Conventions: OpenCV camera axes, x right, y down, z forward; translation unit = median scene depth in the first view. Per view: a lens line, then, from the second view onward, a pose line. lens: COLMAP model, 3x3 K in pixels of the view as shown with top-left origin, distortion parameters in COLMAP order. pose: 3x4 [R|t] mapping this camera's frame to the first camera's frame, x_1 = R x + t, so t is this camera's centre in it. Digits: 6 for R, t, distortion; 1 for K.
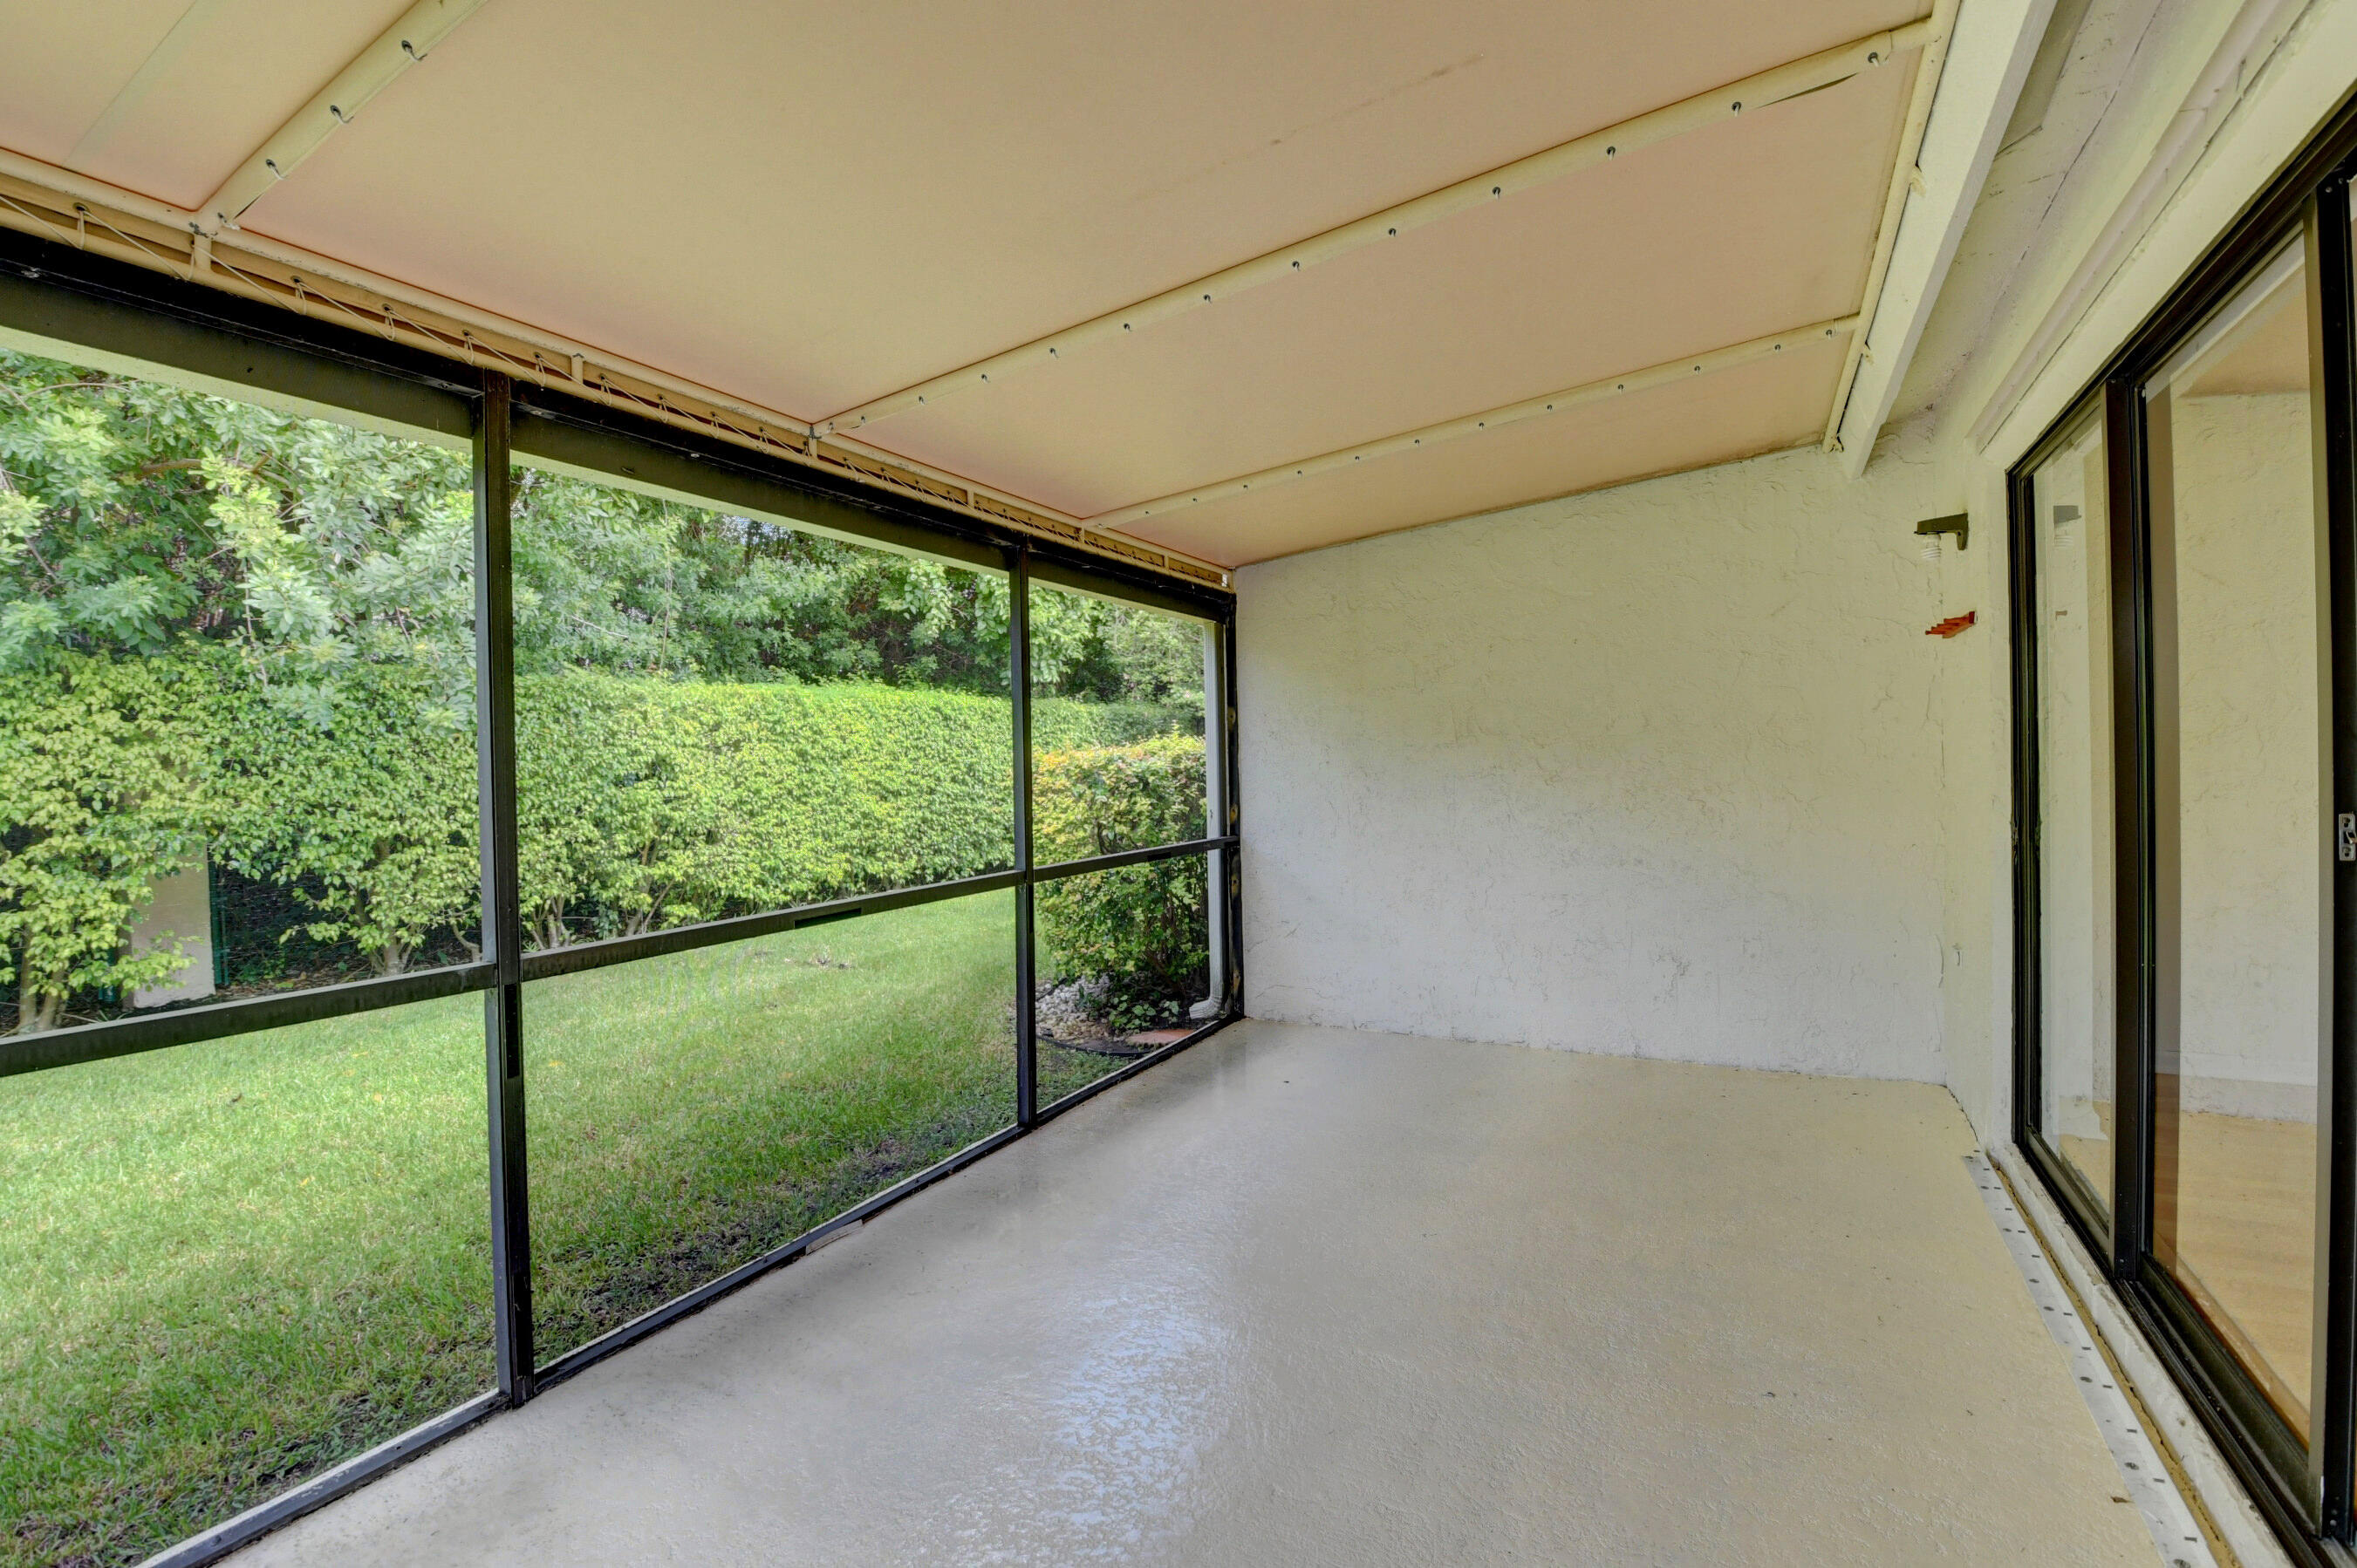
lens RADIAL K [[1042.9, 0, 1175.9], [0, 1042.9, 774.7], [0, 0, 1]] dist [0.019362, -0.033132]
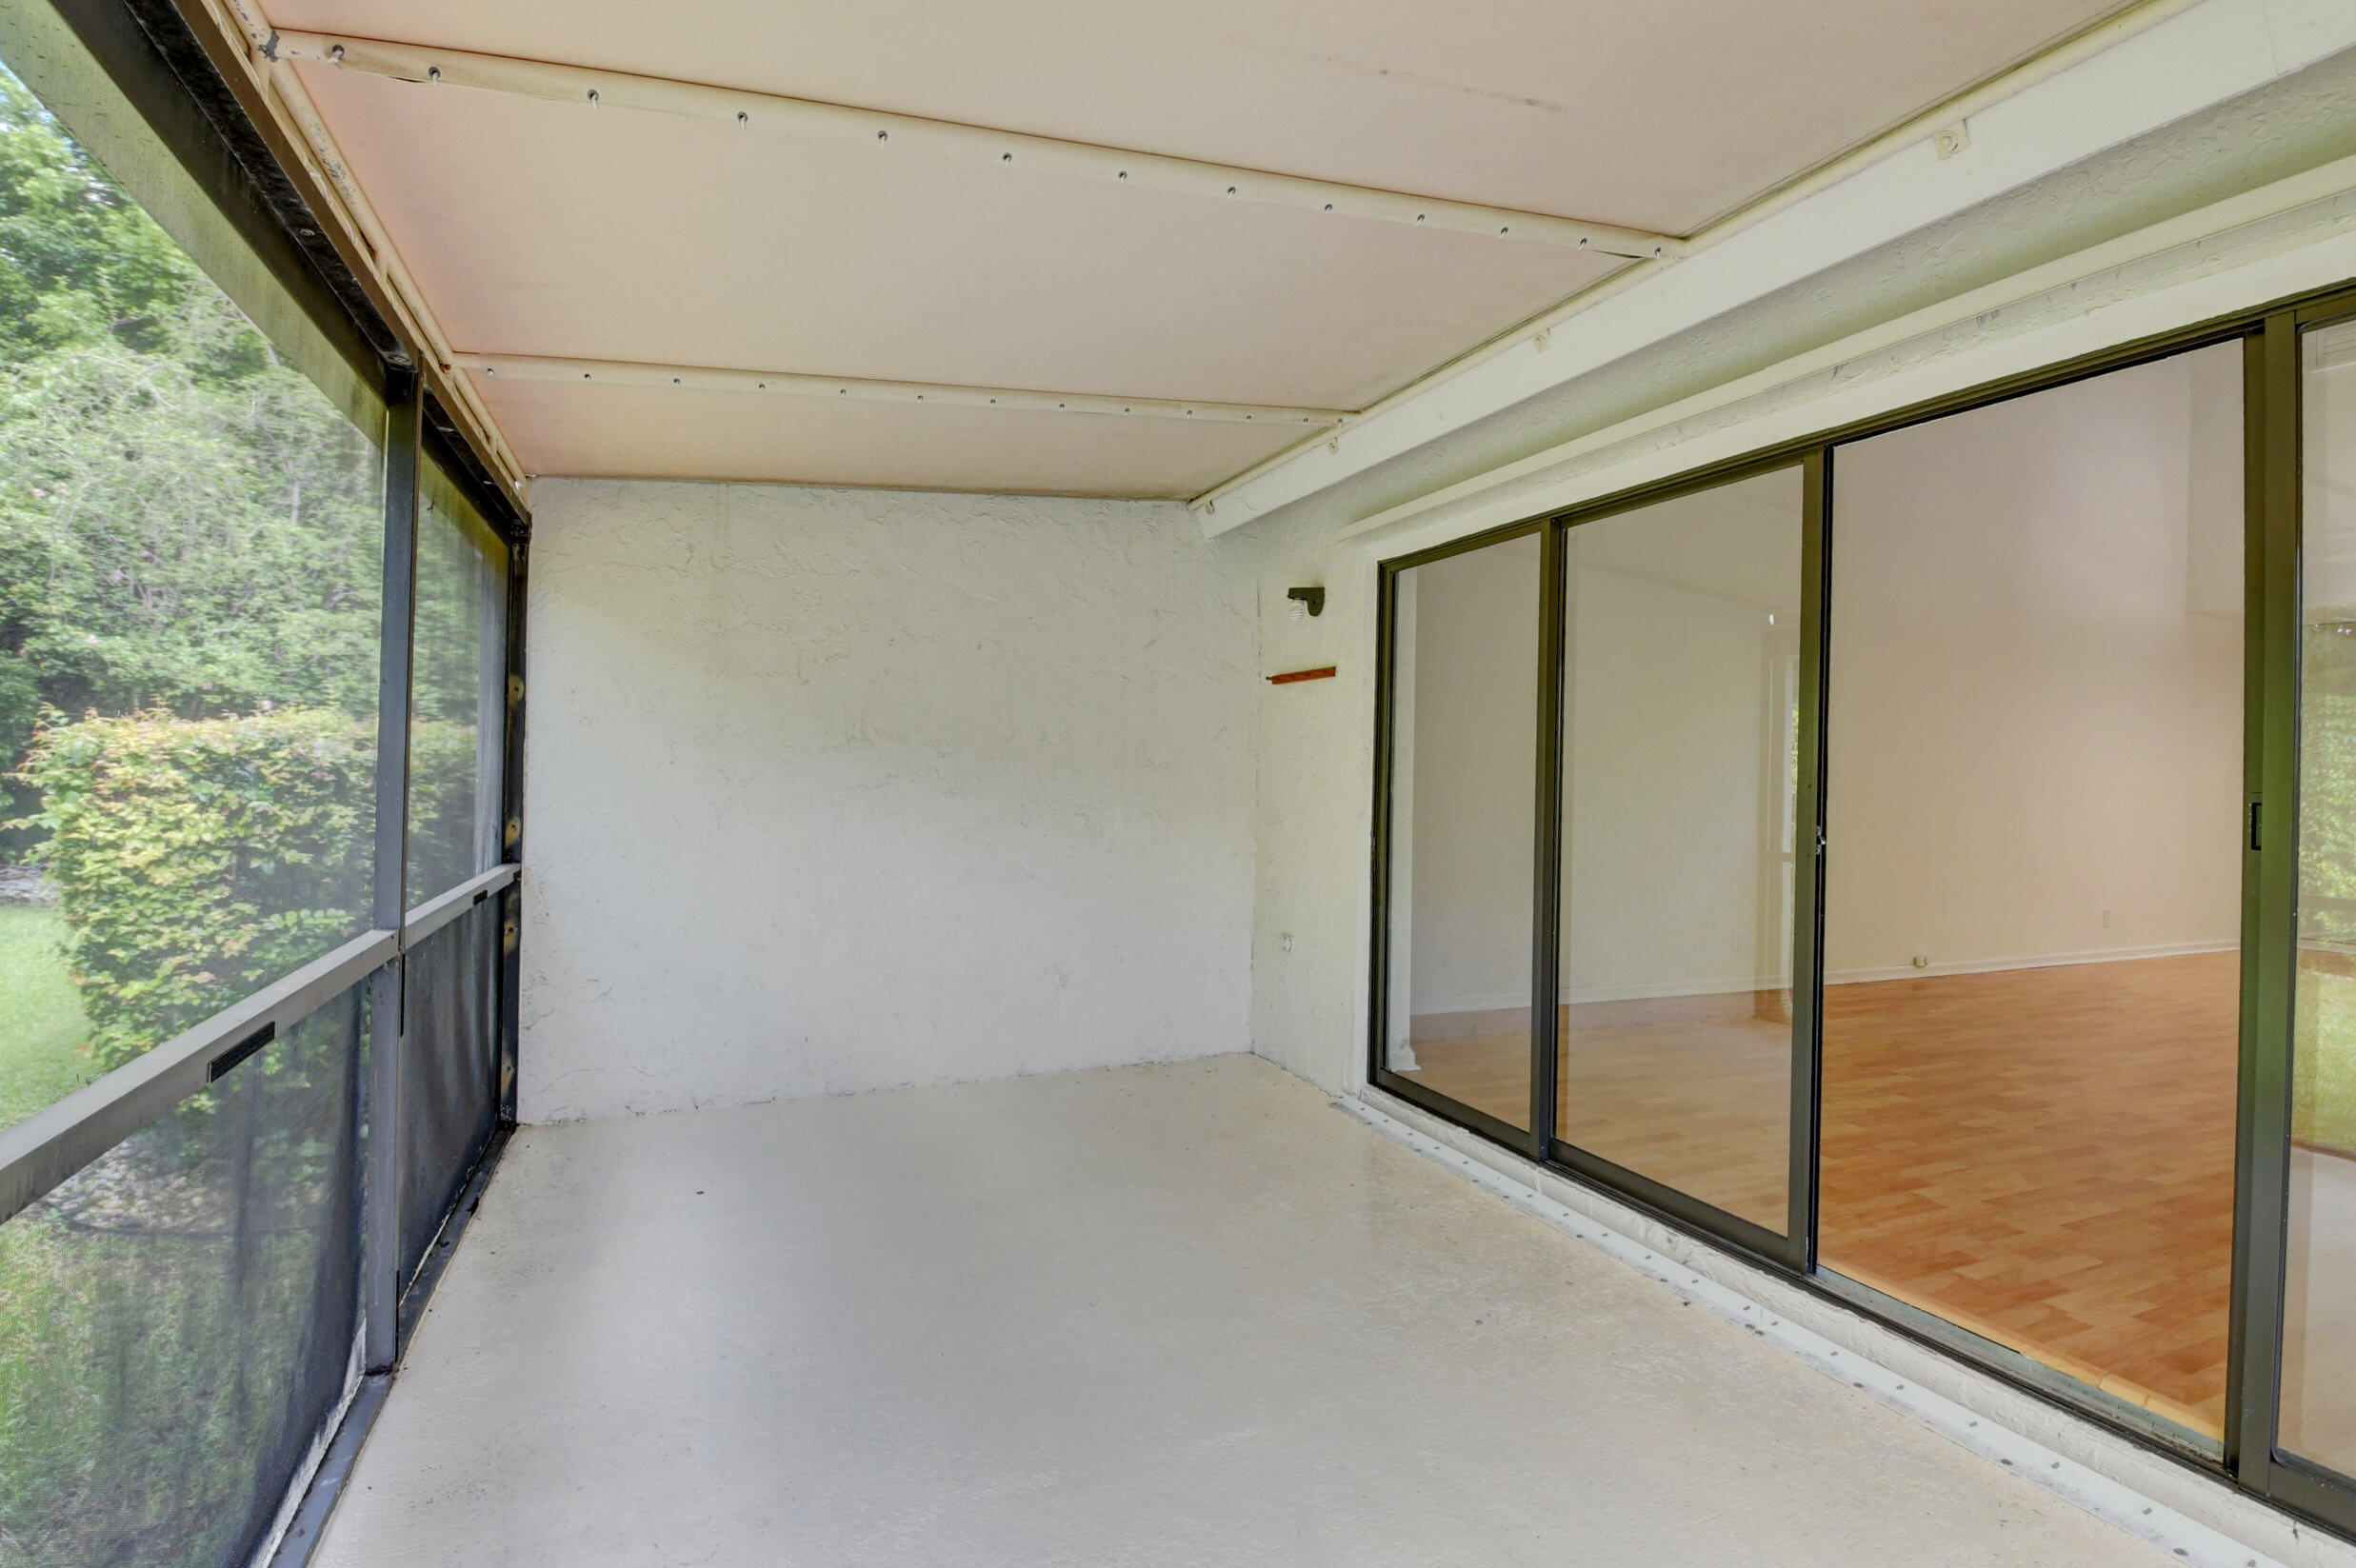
lens RADIAL K [[1133.1, 0, 1182.2], [0, 1133.1, 769.3], [0, 0, 1]] dist [-0.026640, -0.000294]
pose [[0.597037, 0.037953, 0.801315, -0.275623], [-0.024736, 0.999276, -0.028899, 0.007560], [-0.801832, -0.002568, 0.597544, 0.204226]]
